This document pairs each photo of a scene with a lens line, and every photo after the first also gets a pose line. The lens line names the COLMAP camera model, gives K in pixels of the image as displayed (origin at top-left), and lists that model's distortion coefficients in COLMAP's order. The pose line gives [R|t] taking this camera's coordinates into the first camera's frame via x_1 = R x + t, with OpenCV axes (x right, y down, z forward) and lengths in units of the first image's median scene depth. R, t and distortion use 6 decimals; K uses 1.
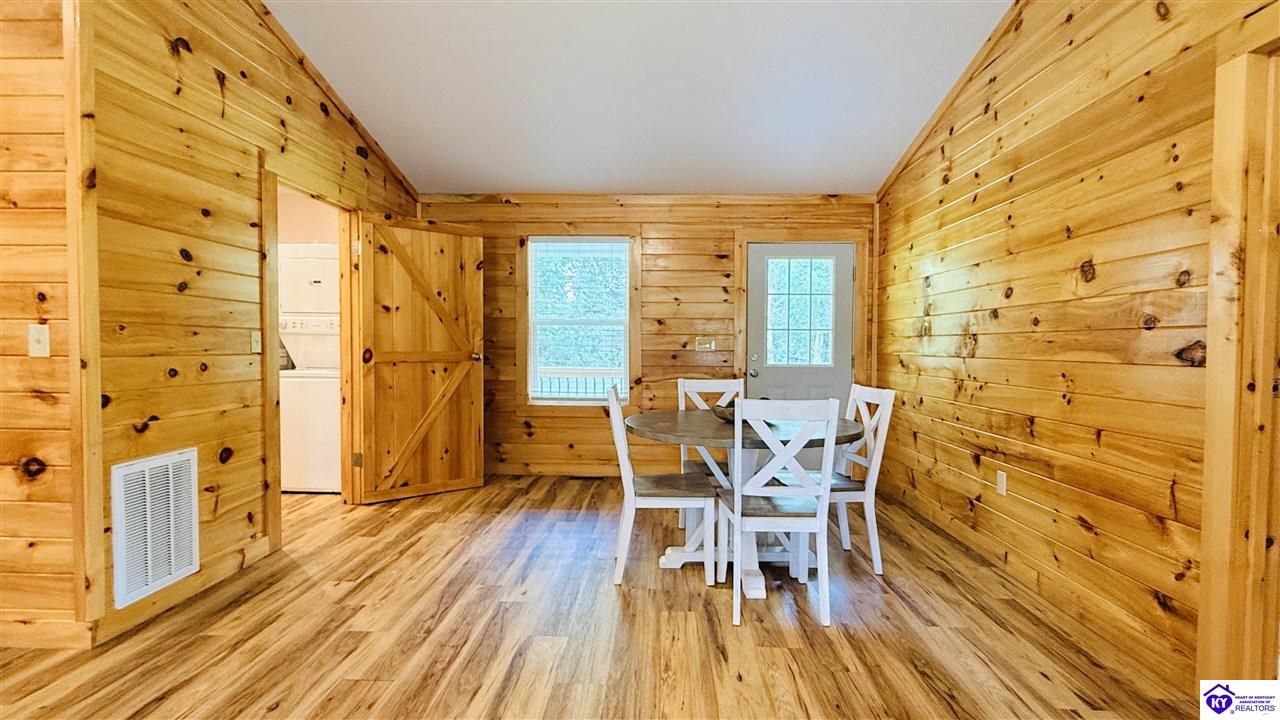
lens RADIAL K [[609.9, 0, 642.5], [0, 609.9, 363.9], [0, 0, 1]] dist [0.004435, -0.001103]
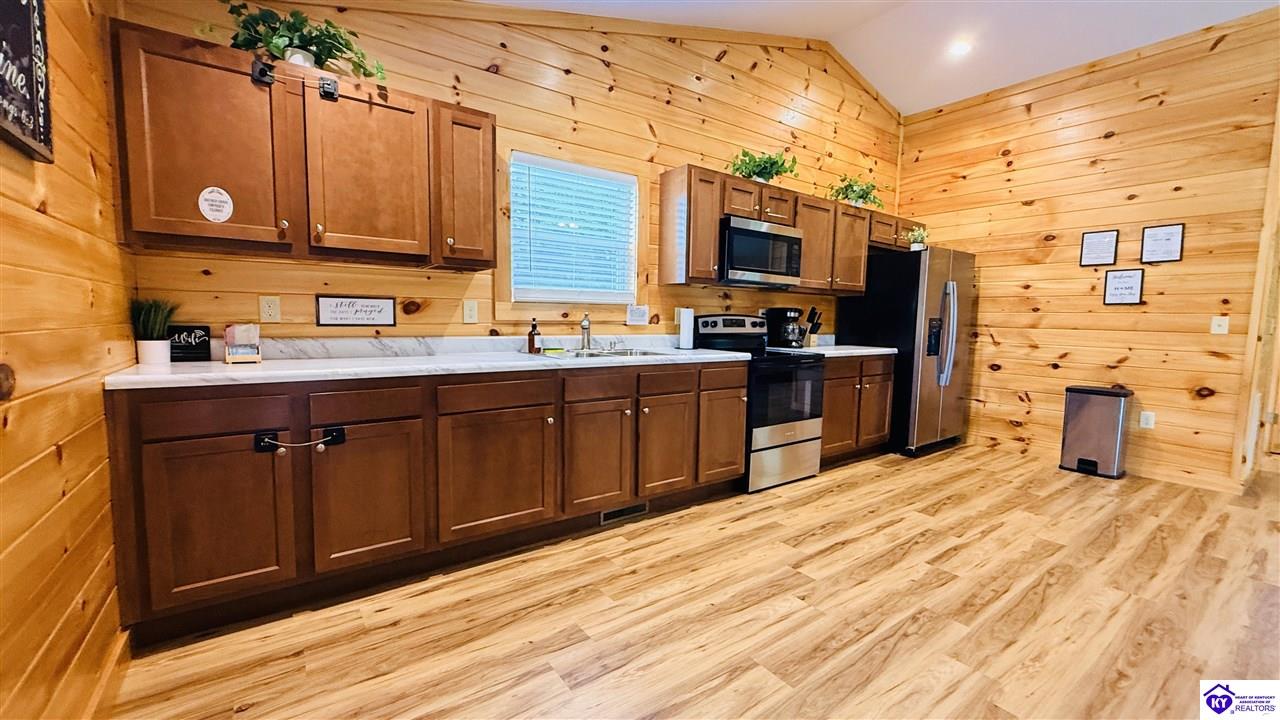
lens RADIAL K [[509.7, 0, 639.5], [0, 509.7, 362.3], [0, 0, 1]] dist [-0.000596, 0.000238]
pose [[0.615275, 0.072863, -0.784938, -0.629501], [-0.039228, 0.997316, 0.061829, 0.035691], [0.787336, -0.007250, 0.616482, -0.994228]]
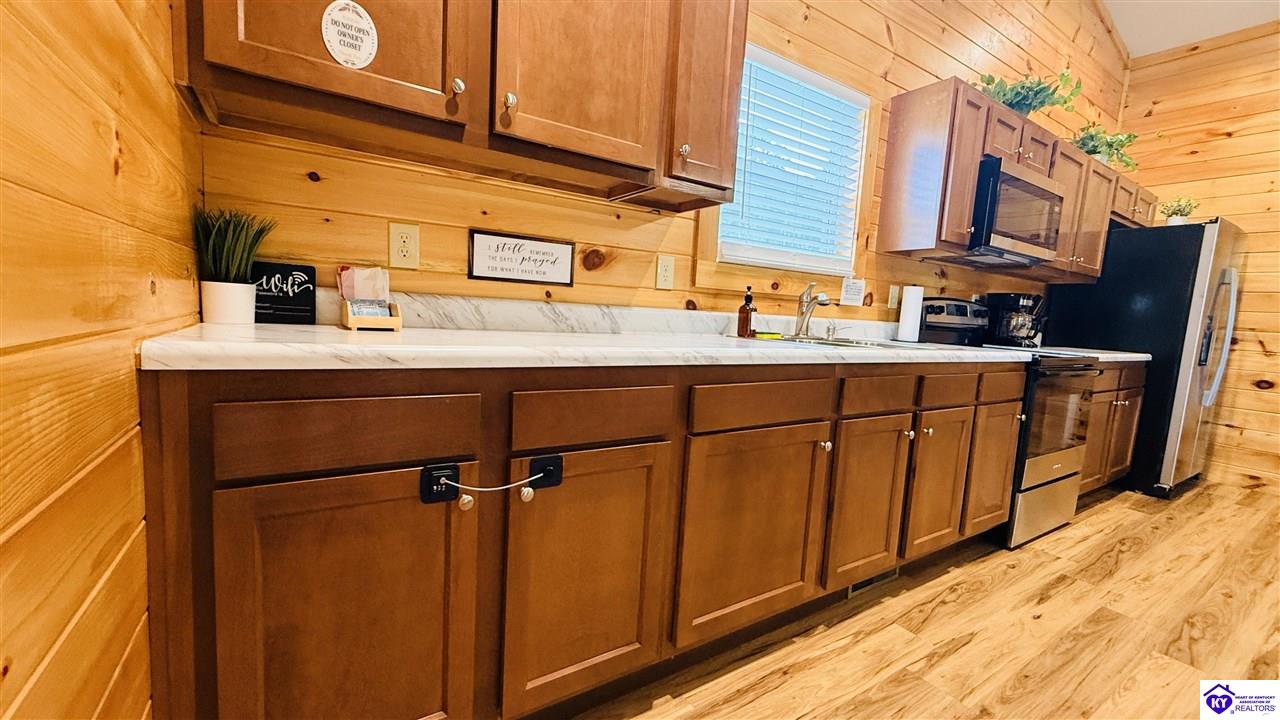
lens RADIAL K [[509.7, 0, 638.8], [0, 509.7, 362.6], [0, 0, 1]] dist [-0.000596, 0.000238]
pose [[0.572290, 0.112765, -0.812261, -1.044023], [-0.081585, 0.993416, 0.080433, 0.075743], [0.815983, 0.020237, 0.577722, -1.051234]]
